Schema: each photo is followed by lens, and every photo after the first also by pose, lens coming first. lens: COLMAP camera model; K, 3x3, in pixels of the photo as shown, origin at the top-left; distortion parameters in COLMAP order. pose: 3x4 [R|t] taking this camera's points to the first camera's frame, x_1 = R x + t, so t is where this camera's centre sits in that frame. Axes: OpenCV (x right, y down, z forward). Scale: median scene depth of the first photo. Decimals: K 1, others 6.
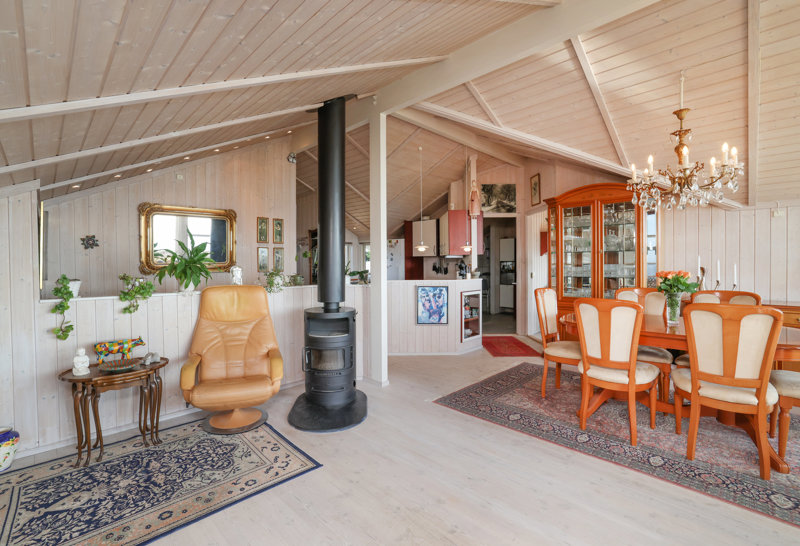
lens RADIAL K [[369.3, 0, 368.6], [0, 369.3, 257.9], [0, 0, 1]] dist [-0.021655, 0.001387]
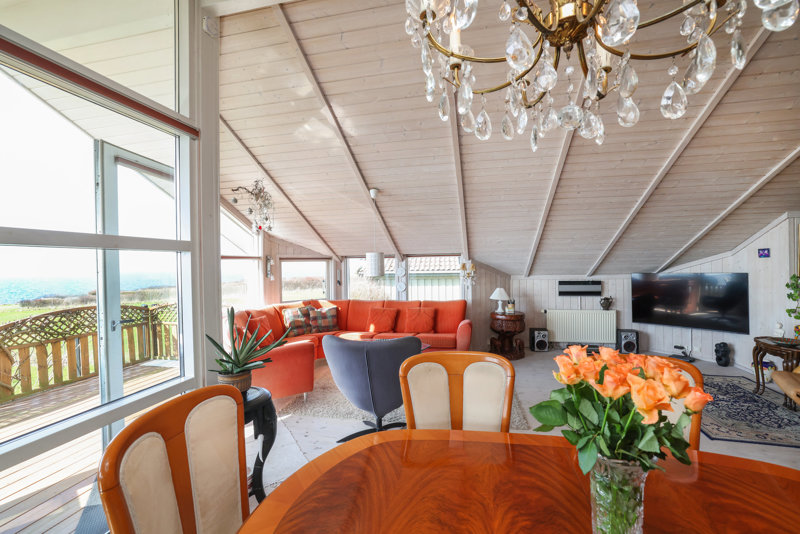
lens RADIAL K [[343.8, 0, 404.0], [0, 343.8, 264.9], [0, 0, 1]] dist [-0.045899, 0.016173]
pose [[-0.823599, 0.021961, -0.566747, 0.984514], [0.030372, 0.999524, -0.005407, -0.024286], [0.566358, -0.021666, -0.823874, 1.004946]]
